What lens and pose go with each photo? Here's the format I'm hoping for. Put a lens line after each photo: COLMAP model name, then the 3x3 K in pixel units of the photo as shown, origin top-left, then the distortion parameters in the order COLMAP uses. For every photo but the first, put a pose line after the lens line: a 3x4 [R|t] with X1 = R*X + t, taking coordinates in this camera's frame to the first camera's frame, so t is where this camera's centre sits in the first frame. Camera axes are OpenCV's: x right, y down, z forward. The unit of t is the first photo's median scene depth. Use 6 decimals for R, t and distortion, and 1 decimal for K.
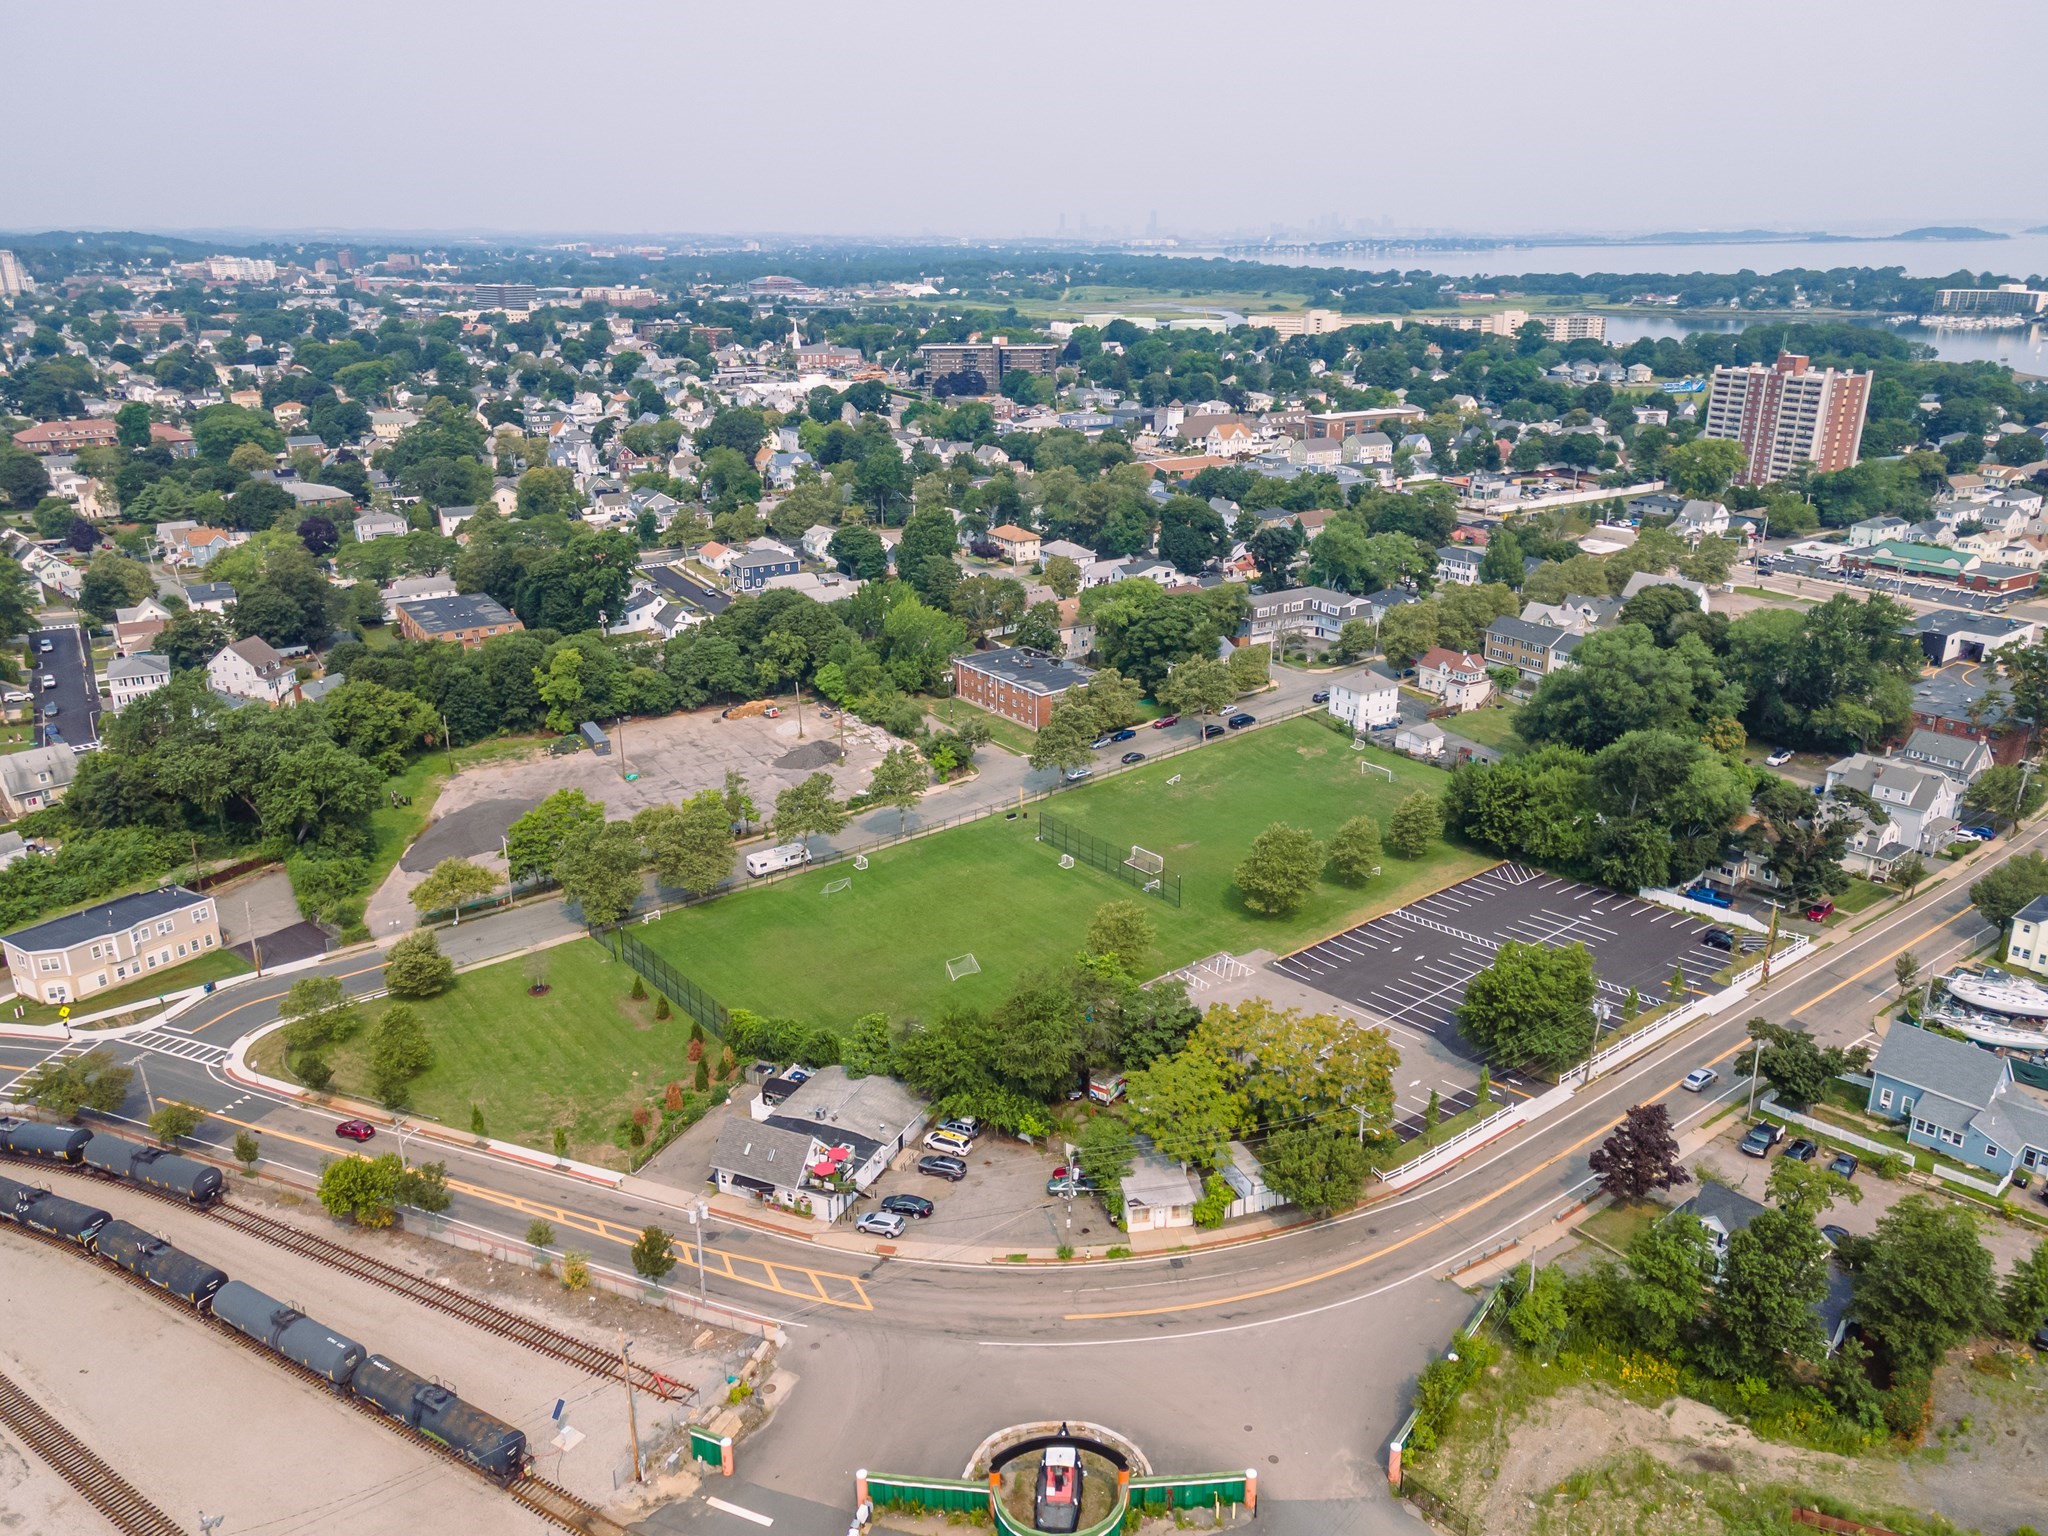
lens RADIAL K [[1475.8, 0, 1013.4], [0, 1475.8, 791.0], [0, 0, 1]] dist [0.022358, 0.028145]
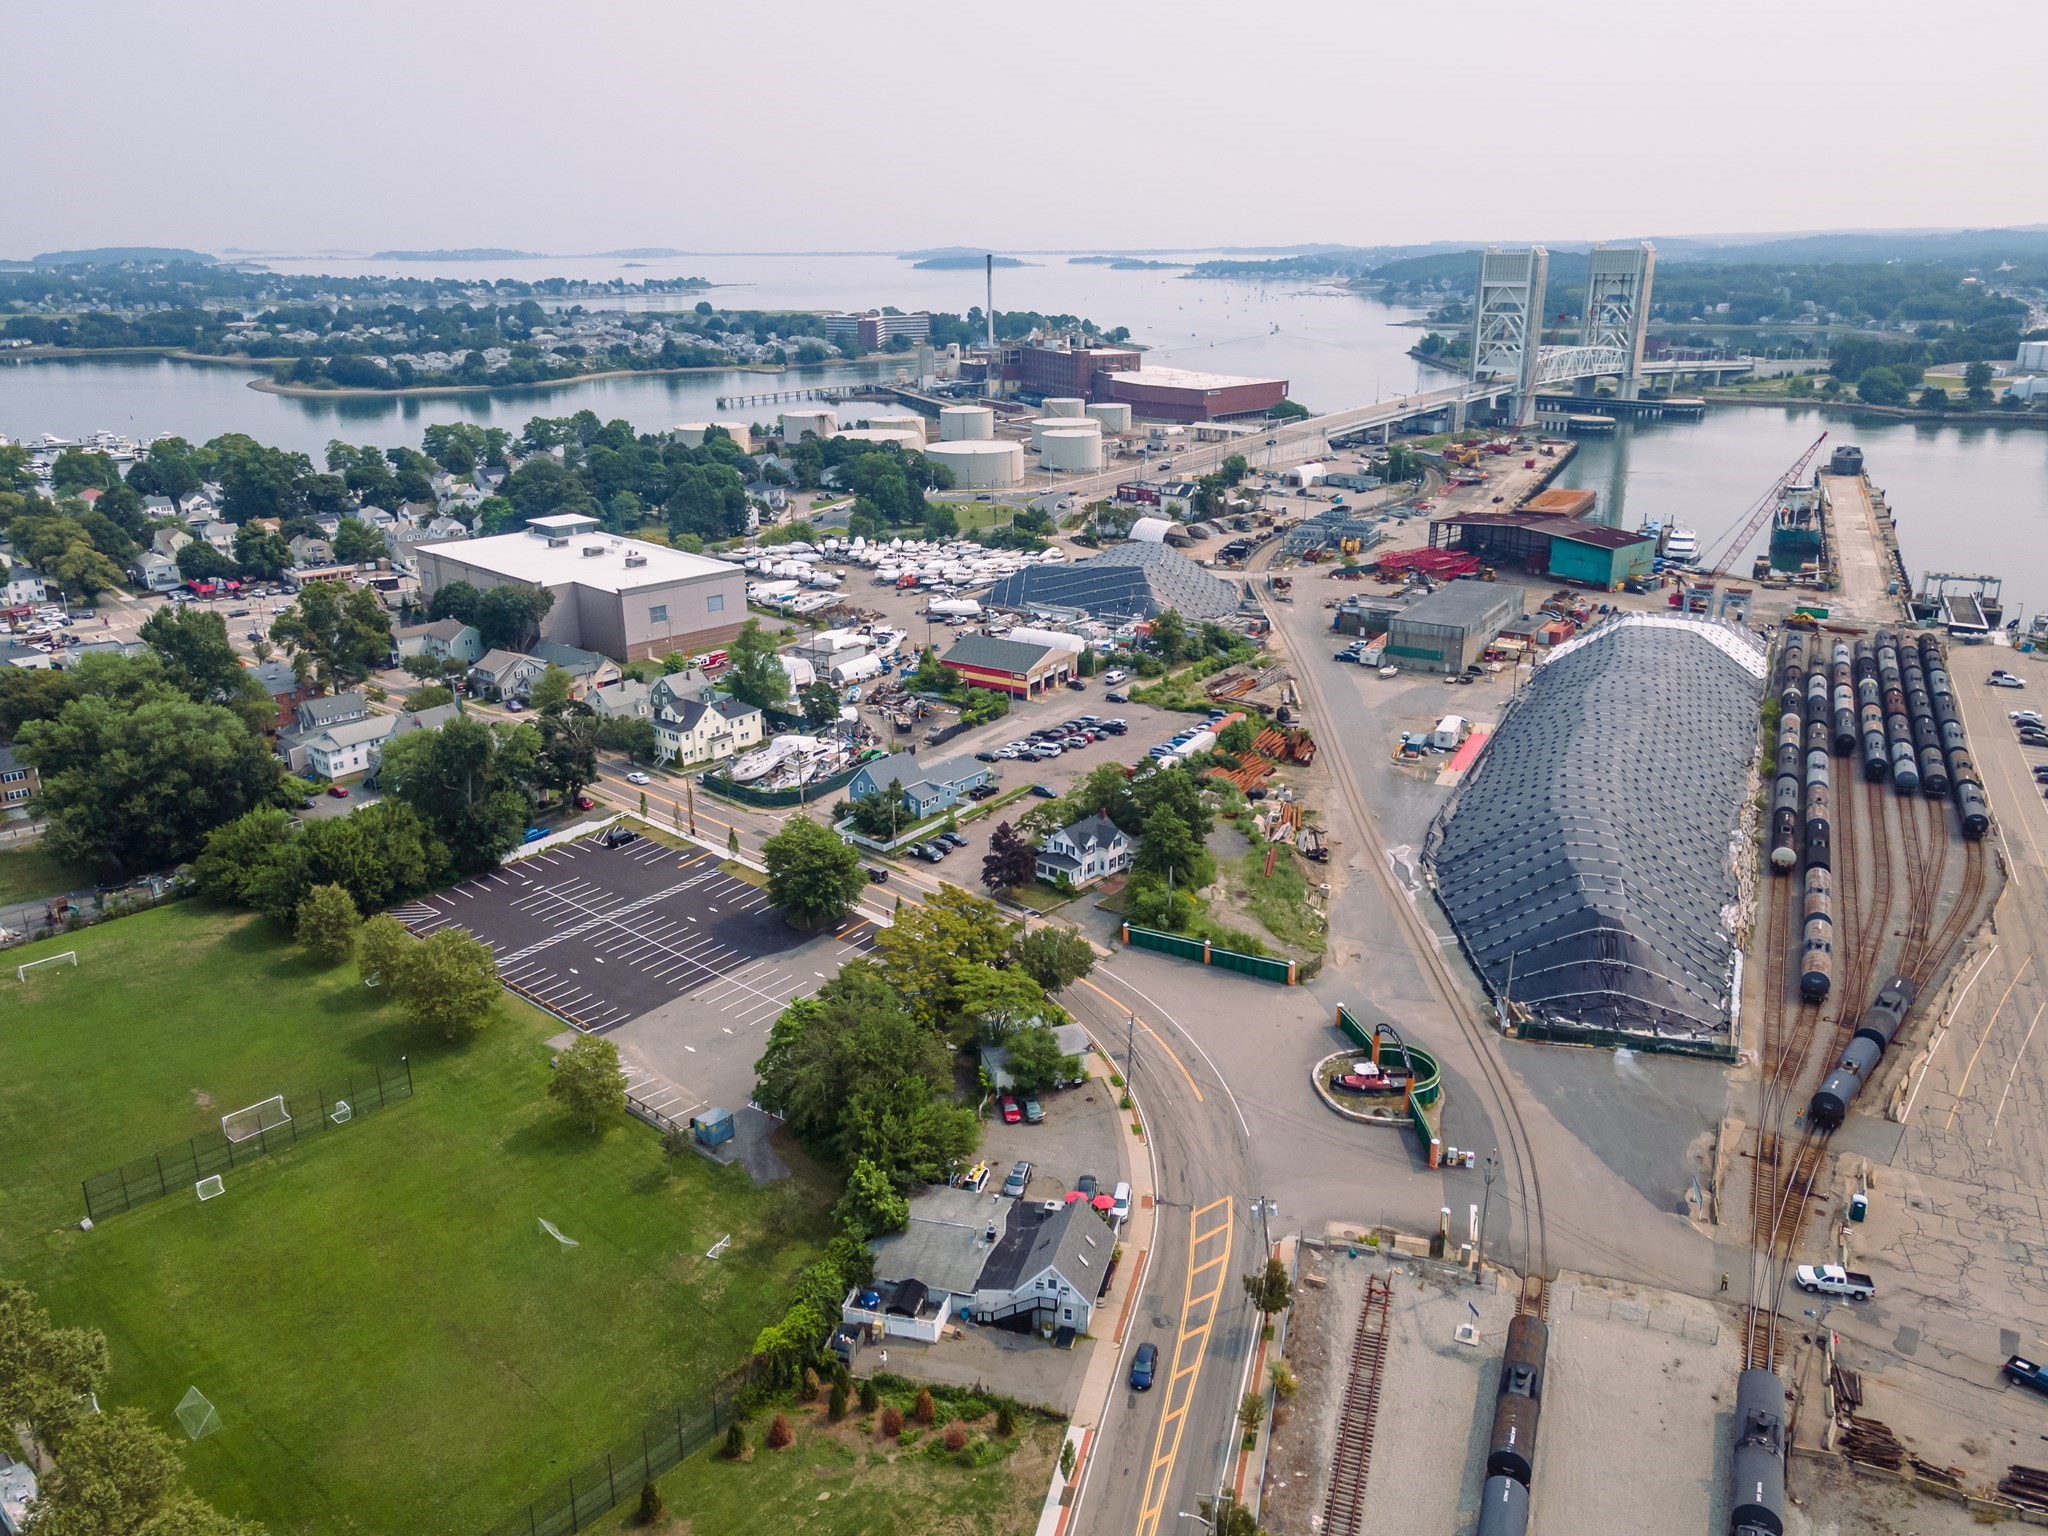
lens RADIAL K [[1527.2, 0, 1024.0], [0, 1527.2, 768.0], [0, 0, 1]] dist [0.044567, 0.003973]
pose [[-0.162261, -0.315340, 0.935004, -0.513579], [0.353387, 0.866139, 0.353441, -0.194518], [-0.921298, 0.387768, -0.029104, 0.509090]]
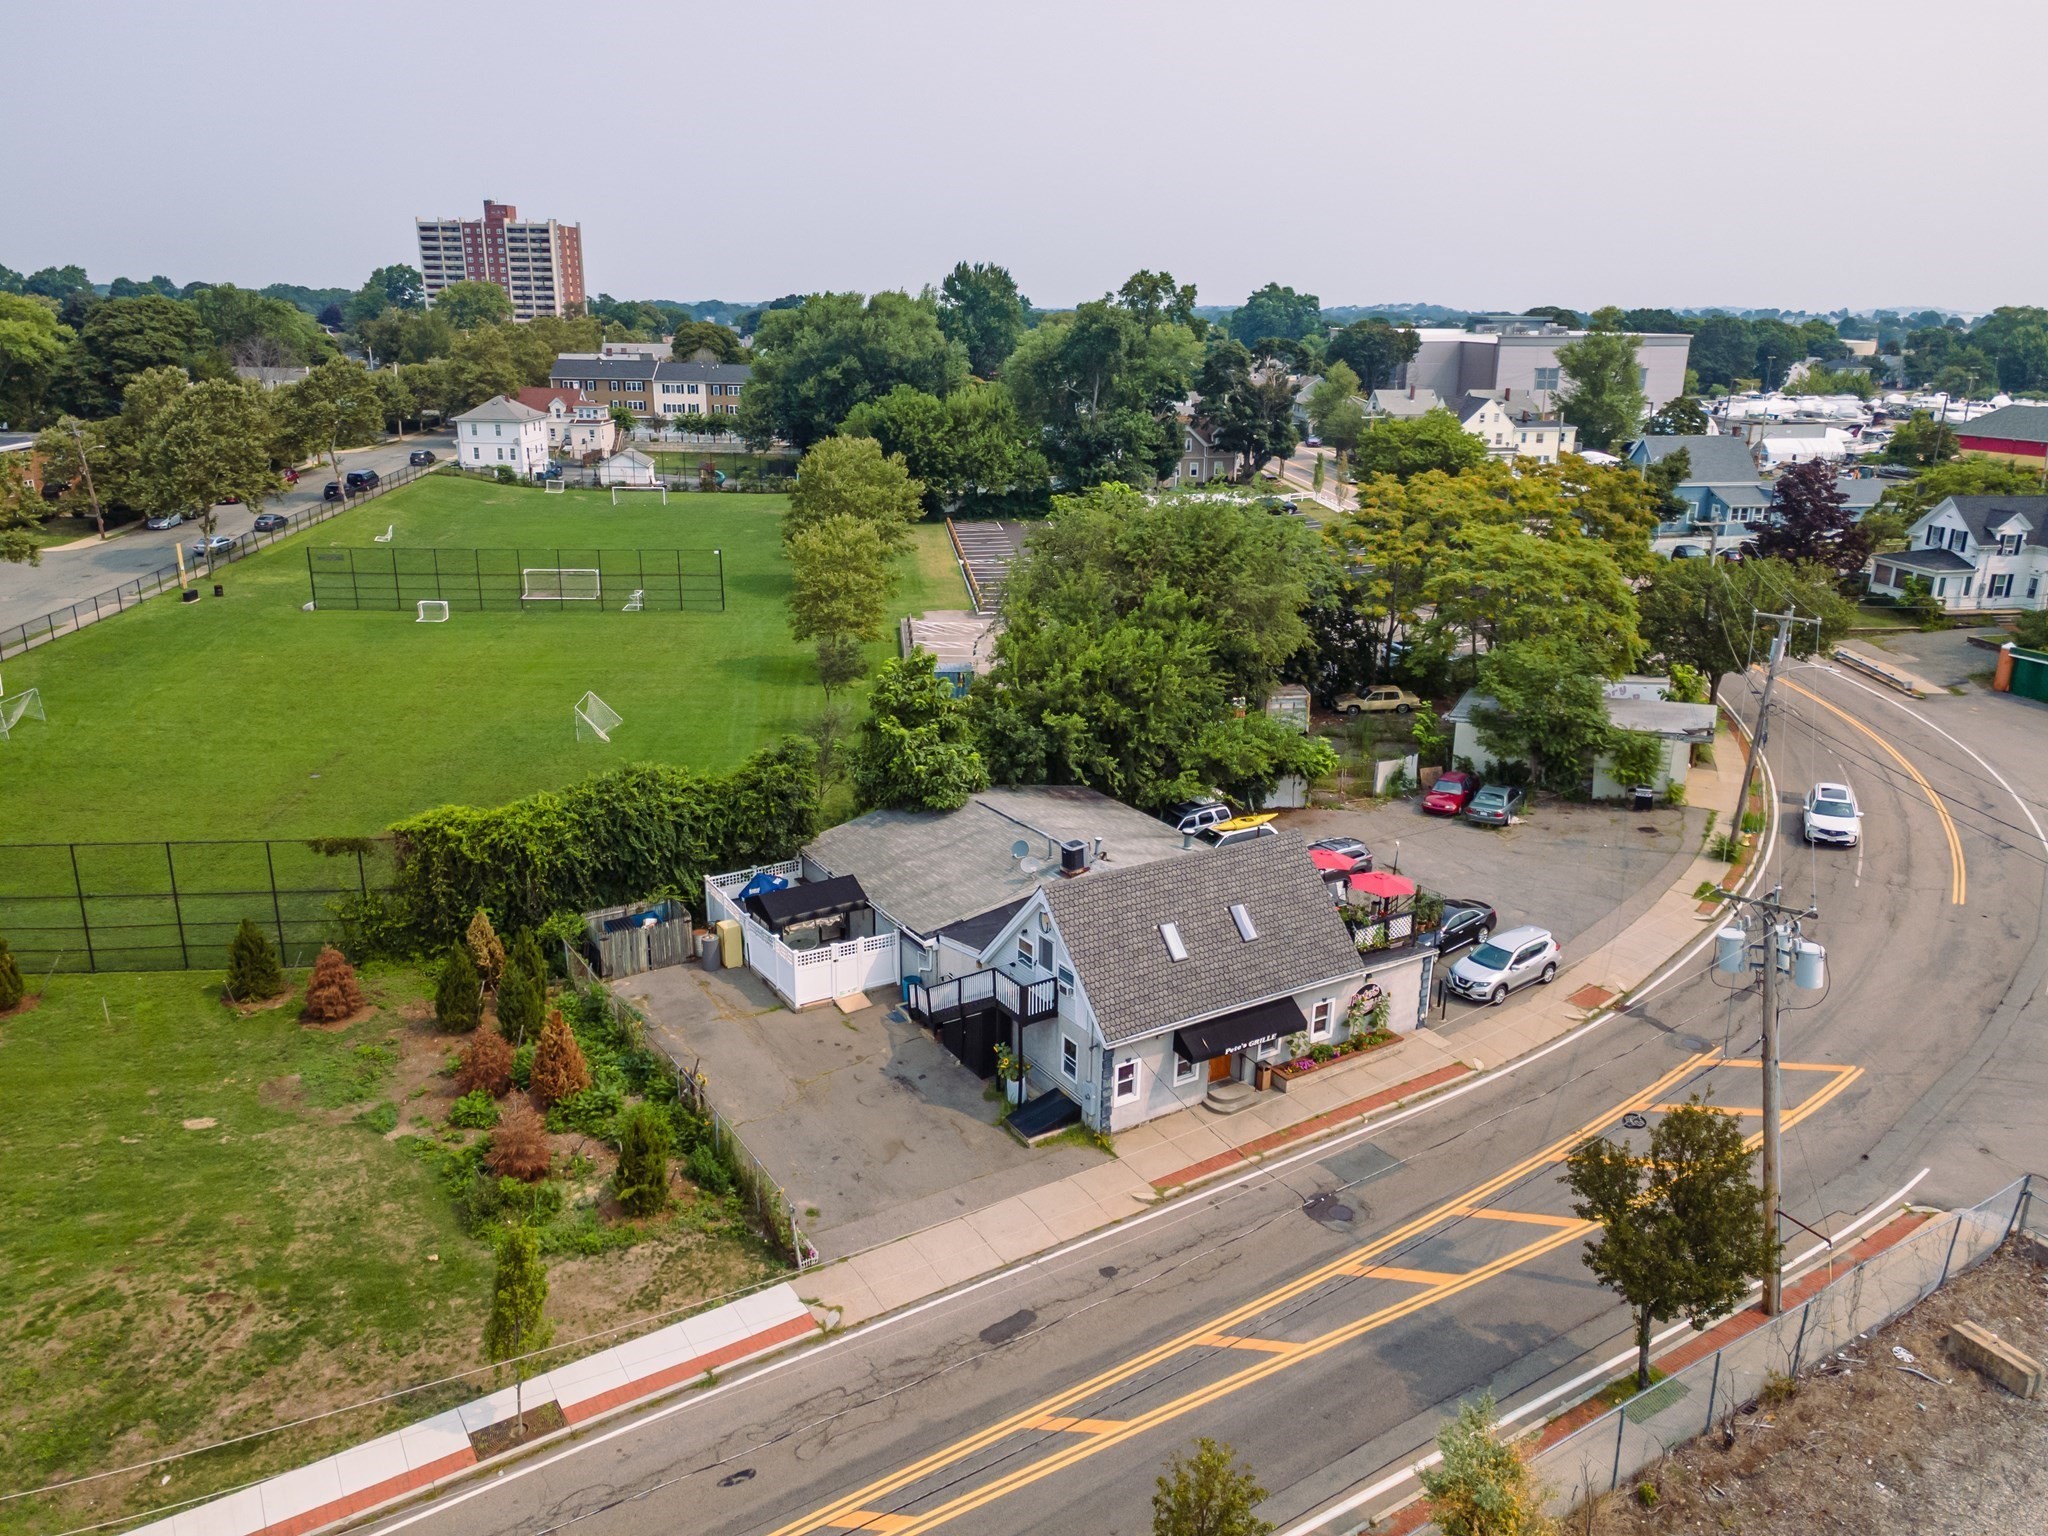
lens RADIAL K [[1475.8, 0, 1013.4], [0, 1475.8, 791.0], [0, 0, 1]] dist [0.022358, 0.028145]
pose [[0.552176, -0.244185, 0.797167, -0.234099], [0.274816, 0.956019, 0.102487, 0.092387], [-0.787133, 0.162484, 0.594996, 0.452325]]
